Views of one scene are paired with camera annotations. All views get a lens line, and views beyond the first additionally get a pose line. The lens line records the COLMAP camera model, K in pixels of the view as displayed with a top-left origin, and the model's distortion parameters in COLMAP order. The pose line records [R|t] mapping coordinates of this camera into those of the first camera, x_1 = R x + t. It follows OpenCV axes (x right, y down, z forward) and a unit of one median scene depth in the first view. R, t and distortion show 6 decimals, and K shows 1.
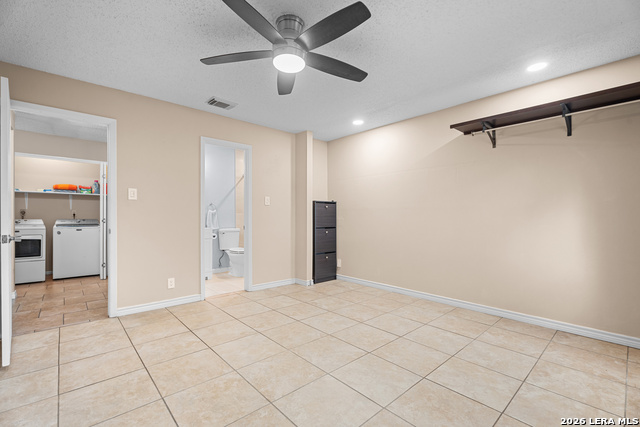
lens RADIAL K [[287.0, 0, 320.0], [0, 287.0, 213.5], [0, 0, 1]] dist [0.001333, 0.000431]
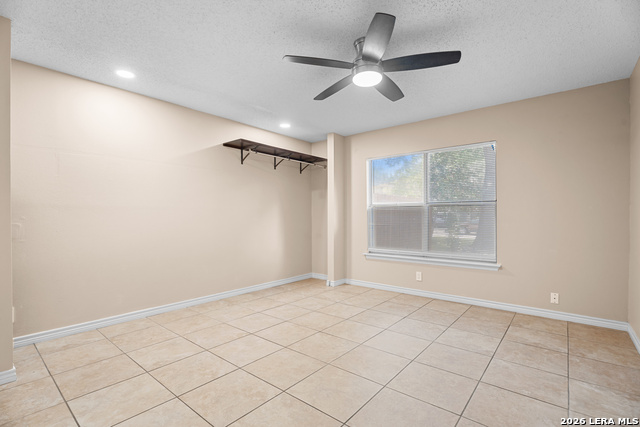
lens RADIAL K [[299.1, 0, 317.2], [0, 299.1, 214.7], [0, 0, 1]] dist [-0.015377, 0.000119]
pose [[-0.131311, 0.003292, 0.991336, -0.961894], [-0.004656, 0.999981, -0.003937, 0.002546], [-0.991330, -0.005133, -0.131293, 1.066075]]
